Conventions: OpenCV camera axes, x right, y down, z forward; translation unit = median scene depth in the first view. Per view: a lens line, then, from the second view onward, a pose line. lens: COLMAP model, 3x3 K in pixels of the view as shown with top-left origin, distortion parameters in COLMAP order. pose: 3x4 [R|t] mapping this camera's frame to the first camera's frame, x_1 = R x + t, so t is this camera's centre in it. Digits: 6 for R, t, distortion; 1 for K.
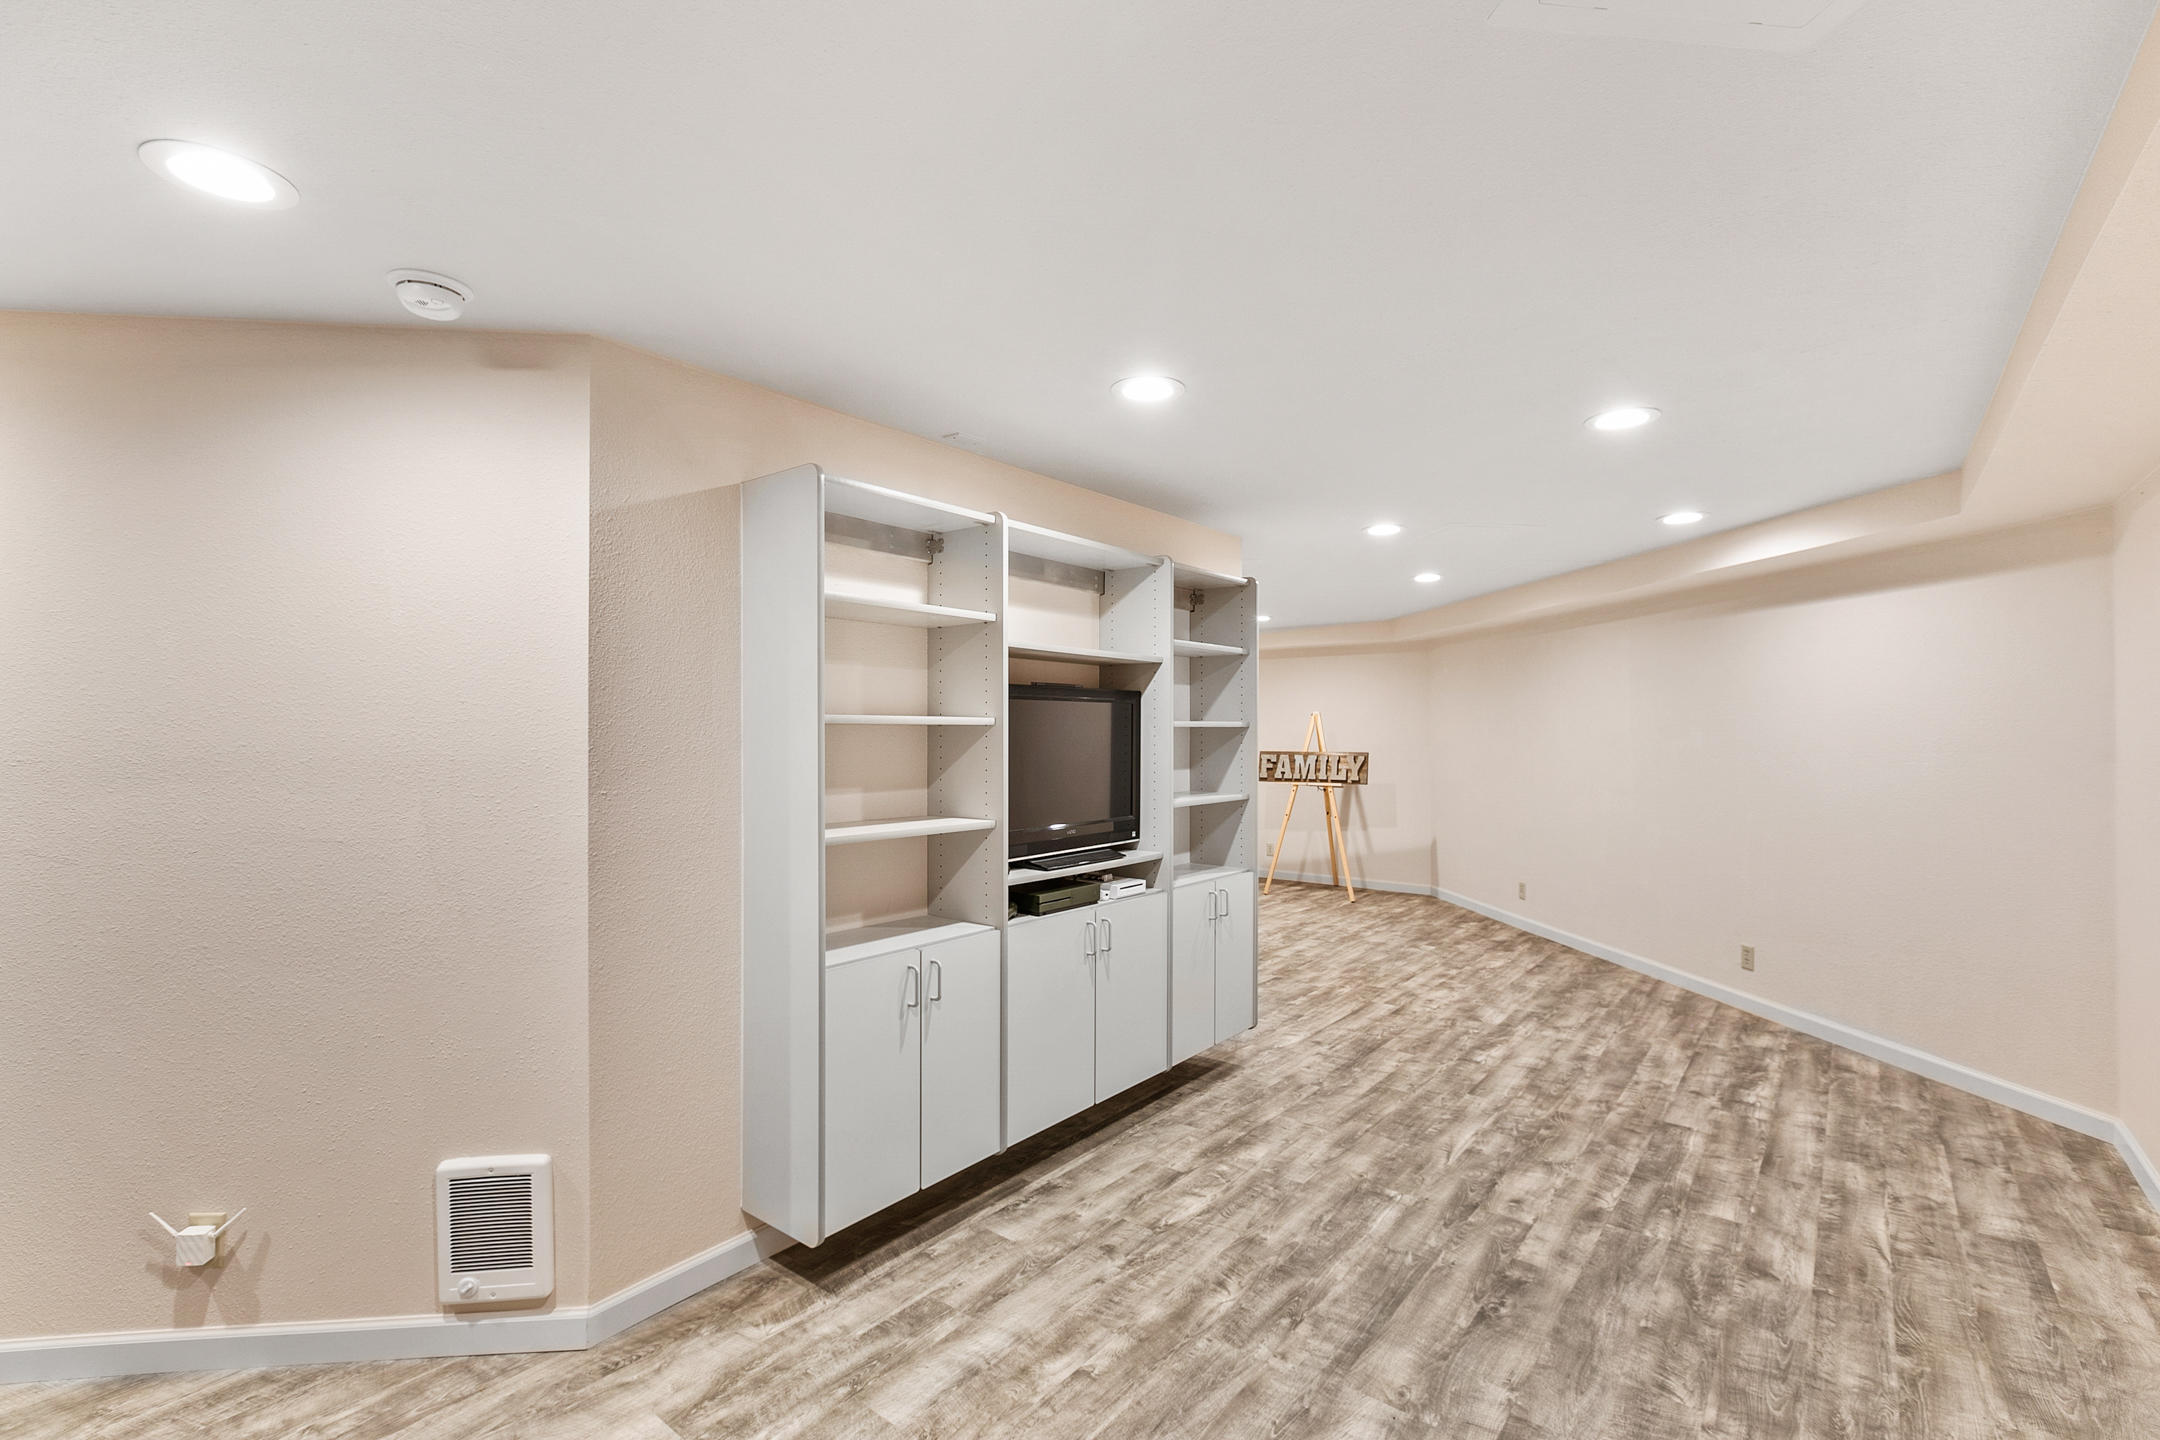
lens RADIAL K [[975.4, 0, 1074.2], [0, 975.4, 725.2], [0, 0, 1]] dist [-0.003681, -0.000989]
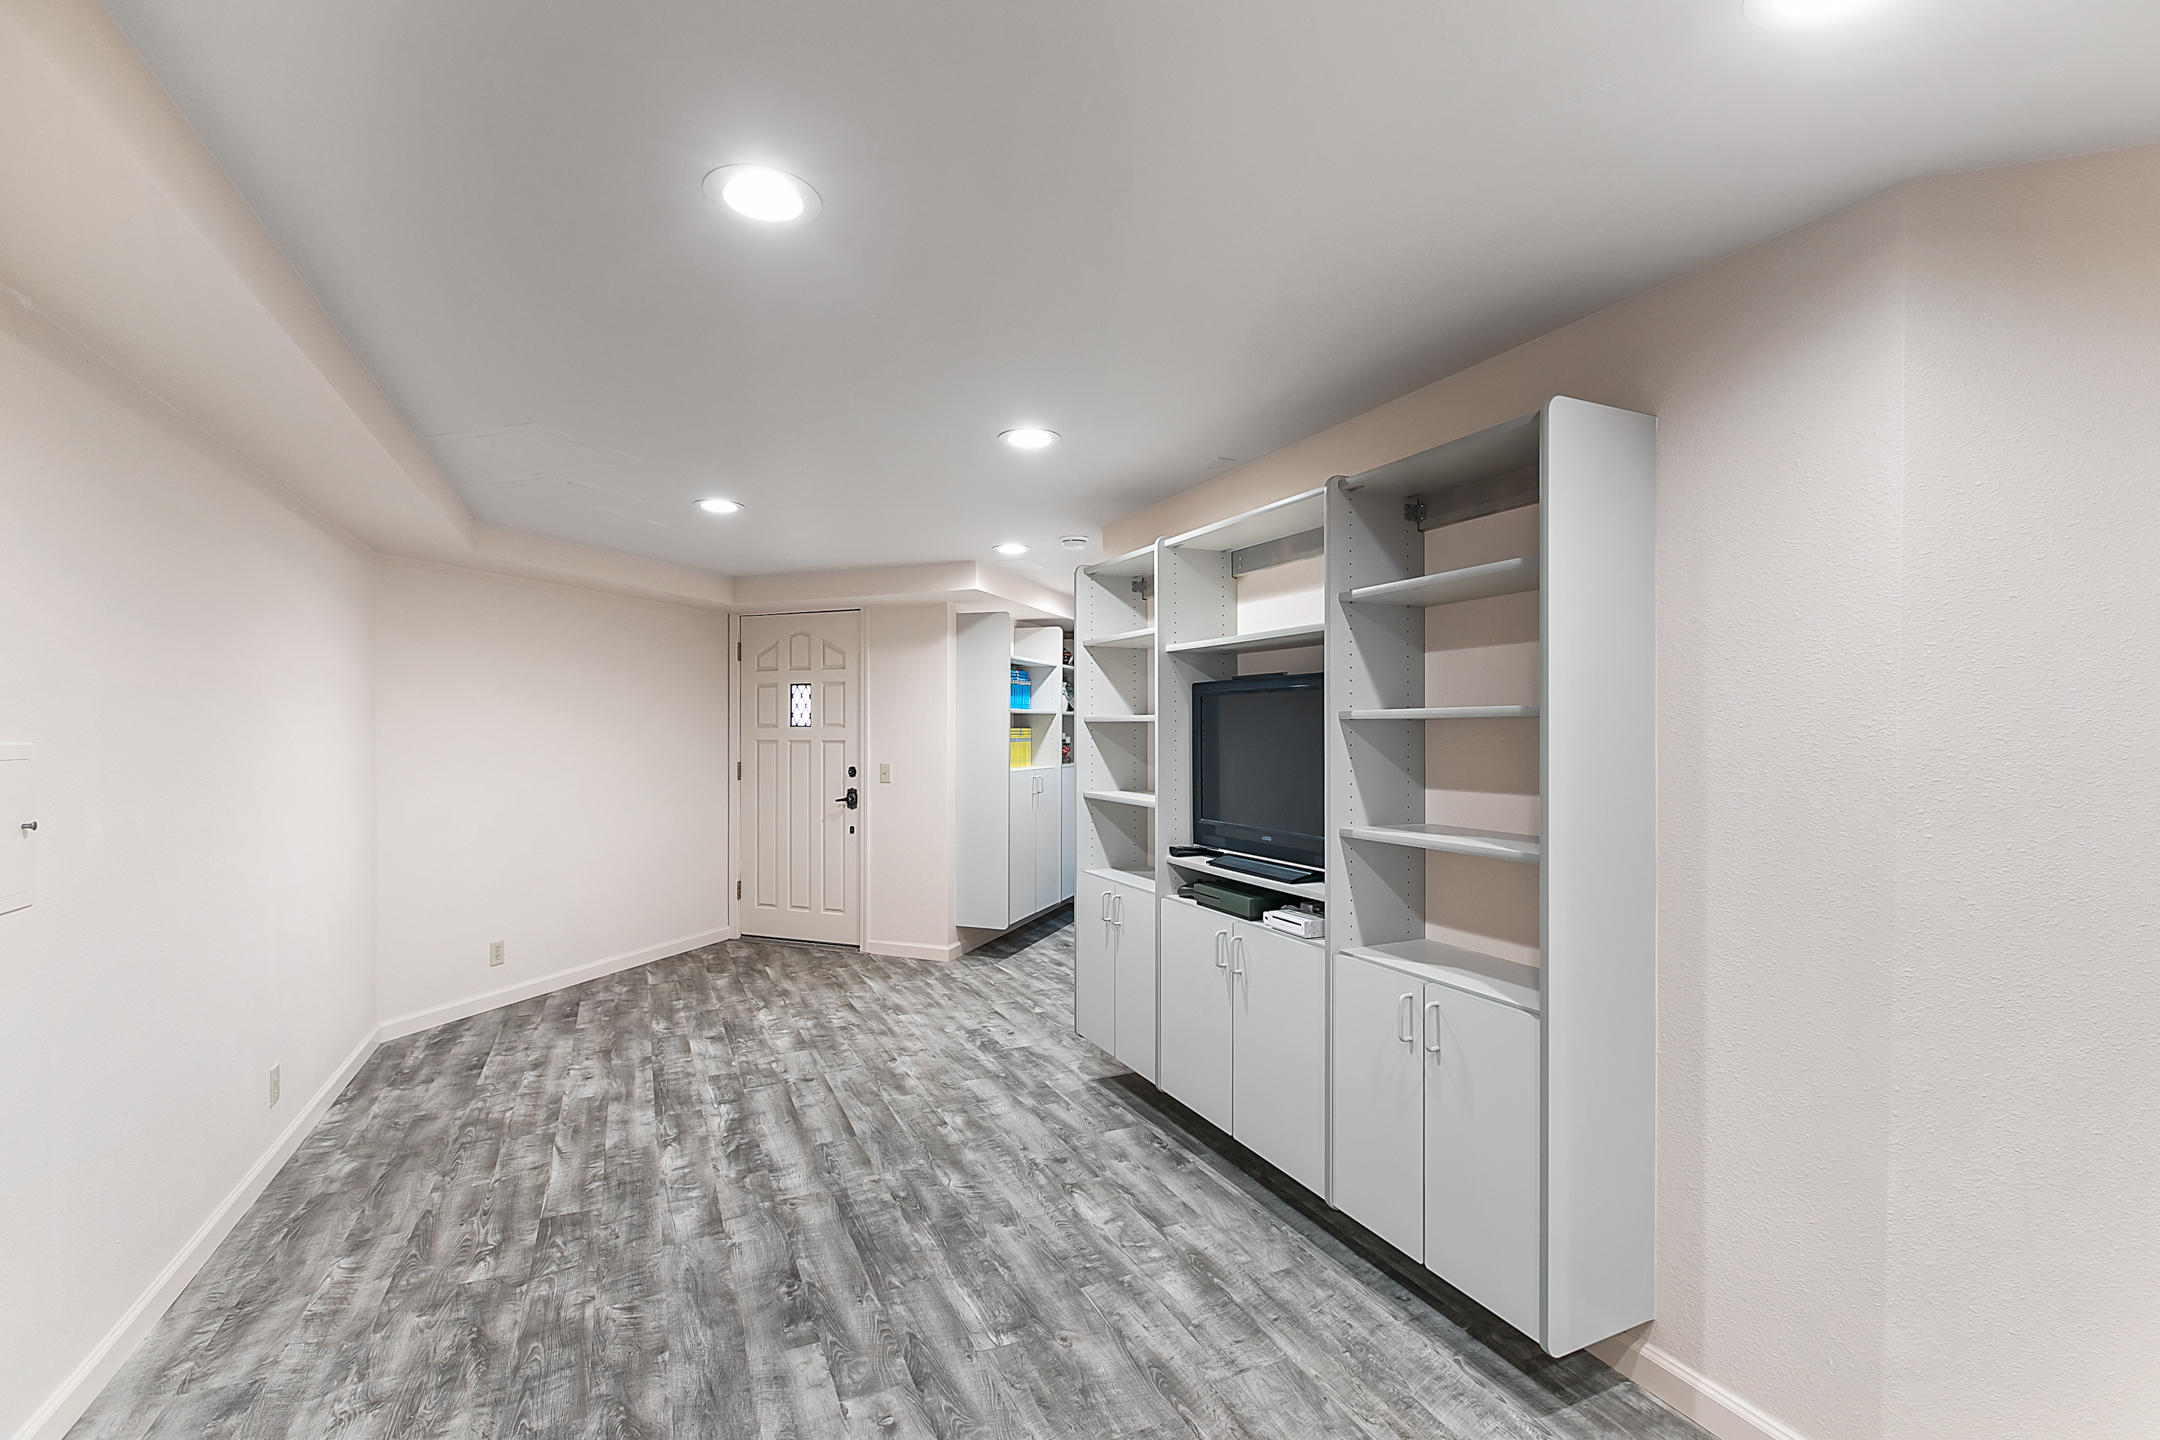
lens RADIAL K [[975.4, 0, 1075.2], [0, 975.4, 726.4], [0, 0, 1]] dist [-0.003681, -0.000989]
pose [[-0.450696, -0.004903, -0.892664, 1.142548], [0.001092, 0.999981, -0.006044, 0.016423], [0.892677, -0.003699, -0.450682, 1.628136]]
